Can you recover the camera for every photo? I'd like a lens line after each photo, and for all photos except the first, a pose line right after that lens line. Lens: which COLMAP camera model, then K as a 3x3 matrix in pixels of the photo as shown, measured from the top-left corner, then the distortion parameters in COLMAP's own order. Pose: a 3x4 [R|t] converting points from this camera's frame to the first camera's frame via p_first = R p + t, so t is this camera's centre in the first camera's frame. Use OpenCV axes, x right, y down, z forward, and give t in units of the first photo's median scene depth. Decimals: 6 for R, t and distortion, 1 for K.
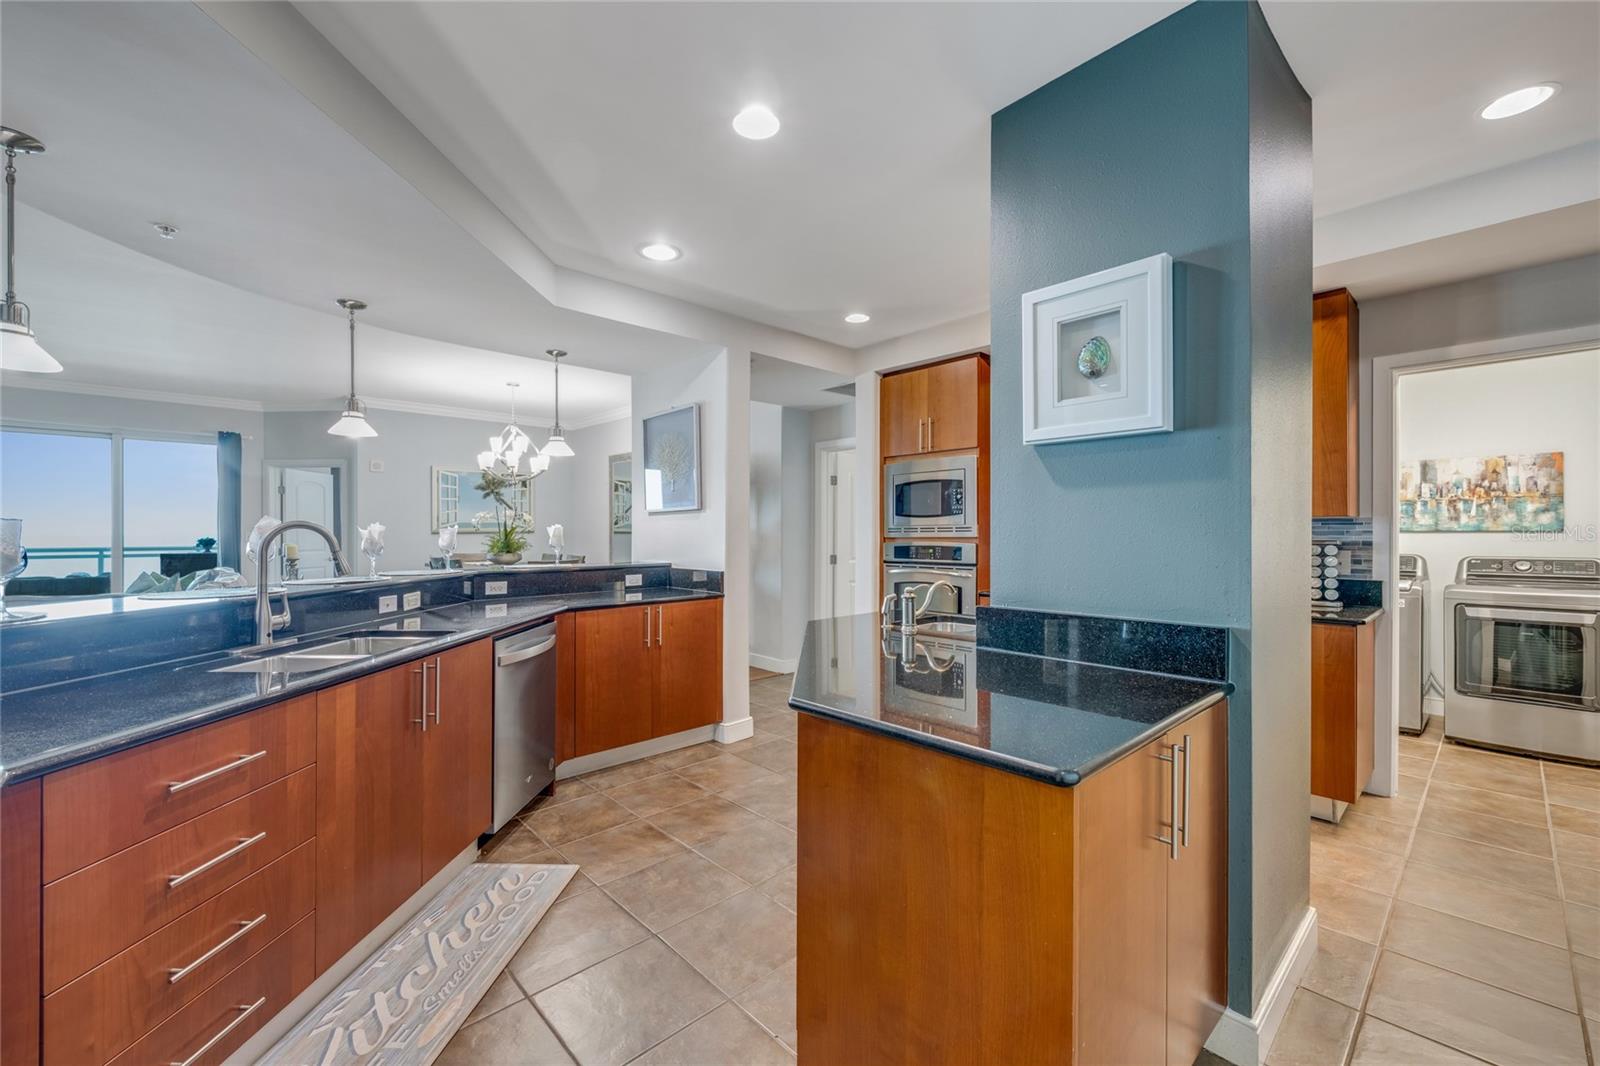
lens RADIAL K [[633.6, 0, 813.9], [0, 633.6, 536.2], [0, 0, 1]] dist [-0.000926, -0.000396]
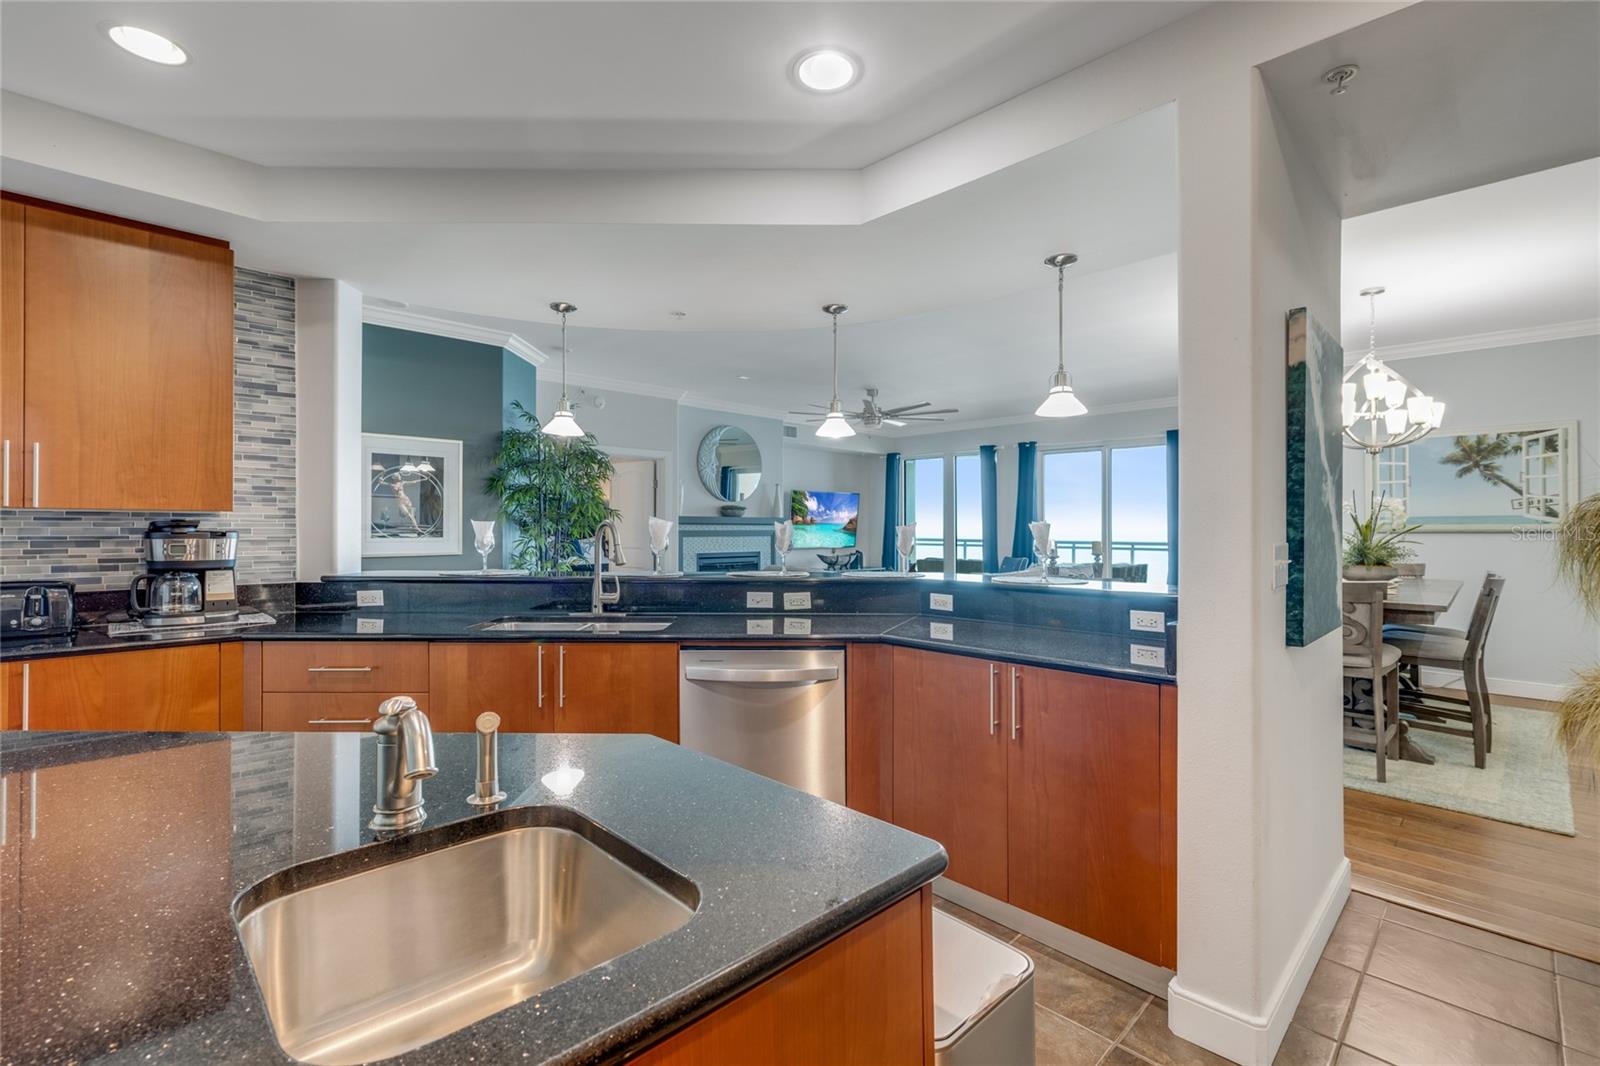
lens RADIAL K [[709.6, 0, 830.0], [0, 709.6, 531.7], [0, 0, 1]] dist [0.018114, -0.000008]
pose [[0.044775, 0.009589, -0.998951, 0.381892], [-0.012138, 0.999885, 0.009054, -0.011438], [0.998923, 0.011720, 0.044886, 0.848051]]
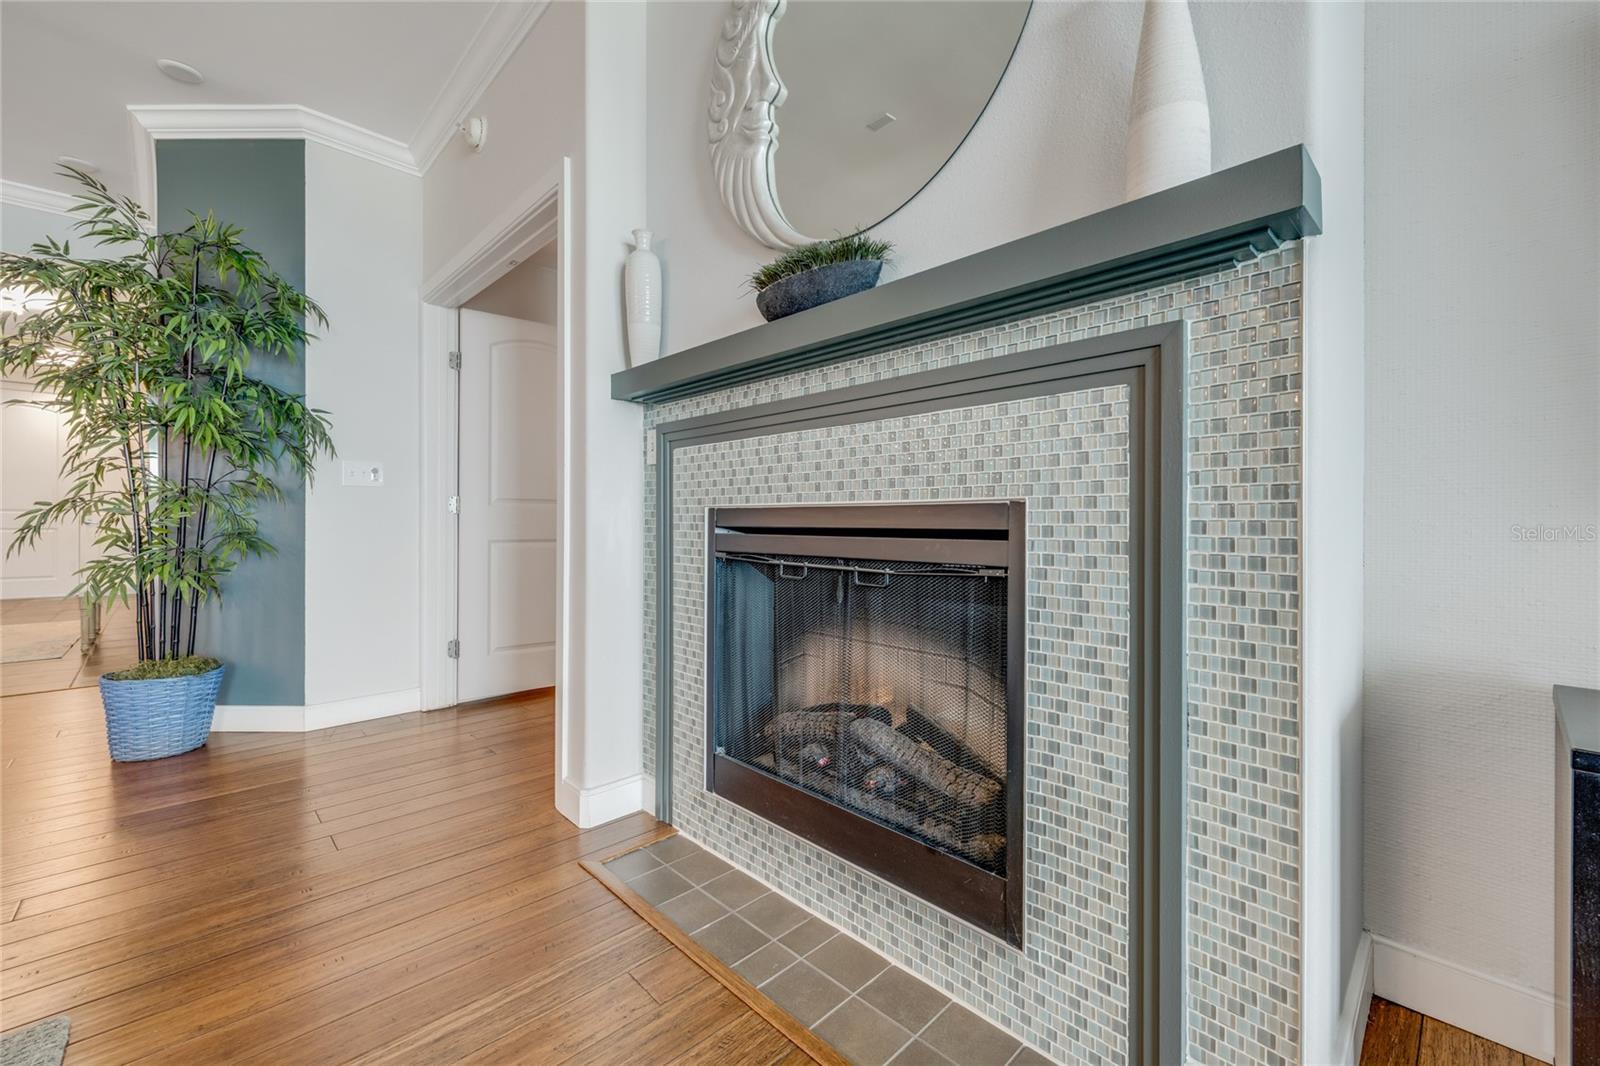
lens RADIAL K [[640.7, 0, 810.7], [0, 640.7, 524.6], [0, 0, 1]] dist [0.000592, -0.000120]
pose [[-0.999479, -0.002564, -0.032171, -1.918933], [-0.002708, 0.999986, 0.004441, 0.091544], [0.032160, 0.004526, -0.999473, 1.037088]]
